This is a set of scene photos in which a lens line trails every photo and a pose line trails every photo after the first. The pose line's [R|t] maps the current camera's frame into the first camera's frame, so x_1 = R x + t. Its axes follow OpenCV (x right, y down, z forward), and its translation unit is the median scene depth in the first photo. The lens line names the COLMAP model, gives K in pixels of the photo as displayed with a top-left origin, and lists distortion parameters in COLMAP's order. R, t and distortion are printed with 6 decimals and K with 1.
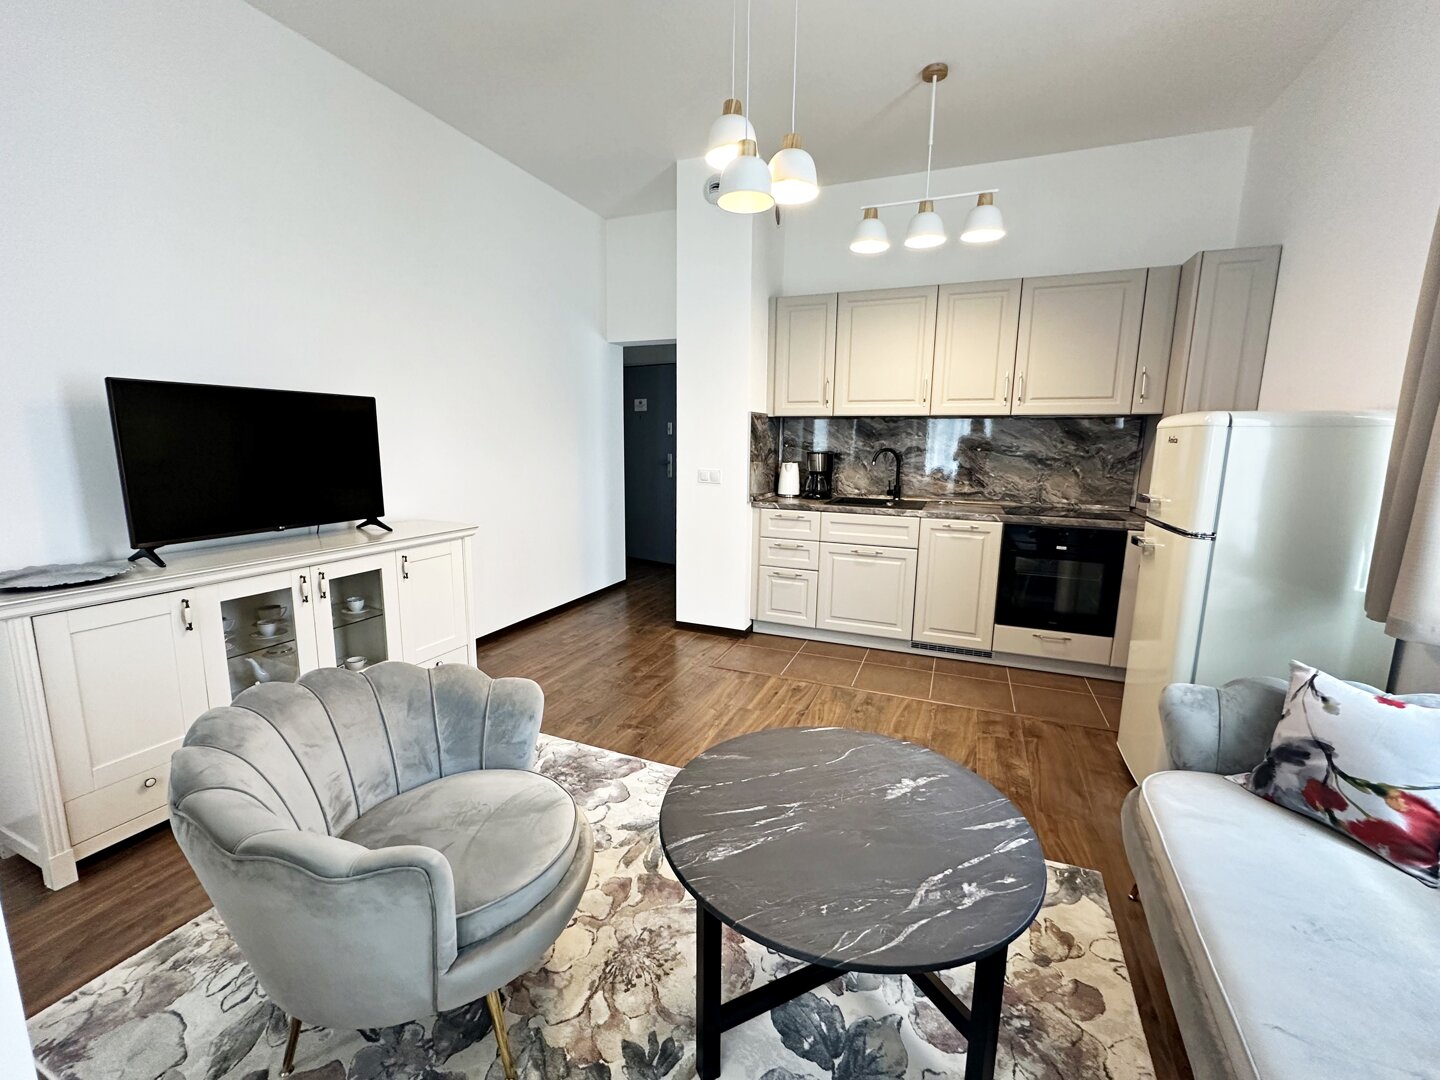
lens RADIAL K [[603.5, 0, 721.8], [0, 603.5, 539.7], [0, 0, 1]] dist [-0.000508, -0.000047]
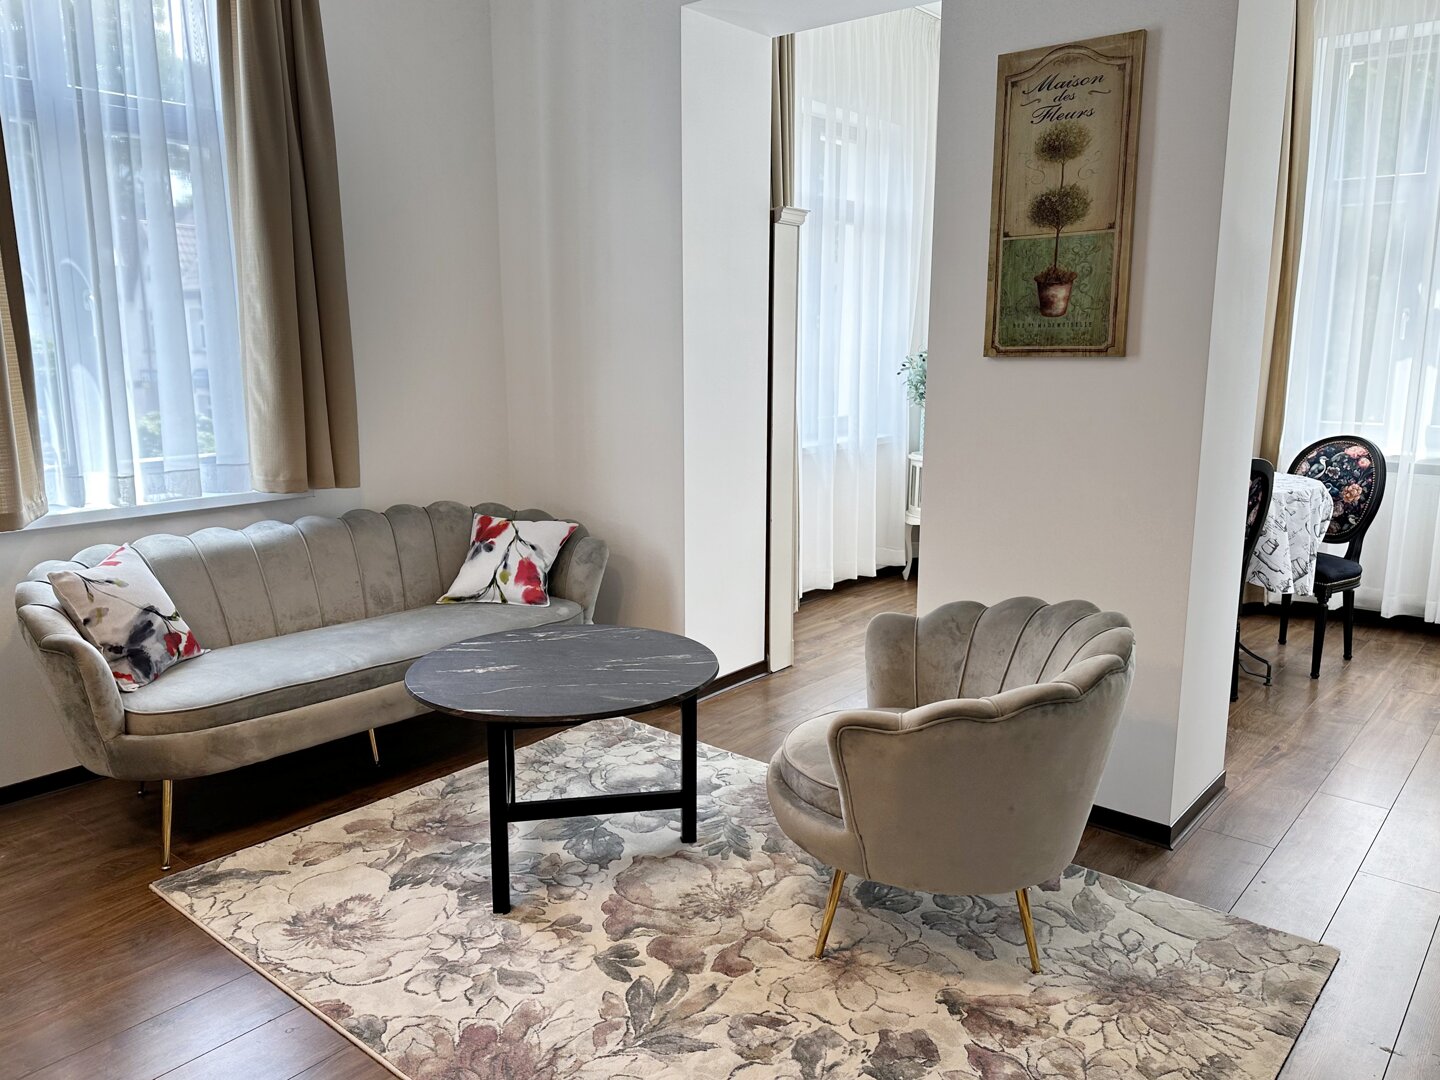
lens RADIAL K [[1066.1, 0, 717.4], [0, 1066.1, 540.8], [0, 0, 1]] dist [0.109819, -0.170817]
pose [[-0.954121, -0.066878, 0.291856, -0.388967], [0.037652, 0.940200, 0.338535, -0.272334], [-0.297044, 0.333992, -0.894547, 1.547757]]
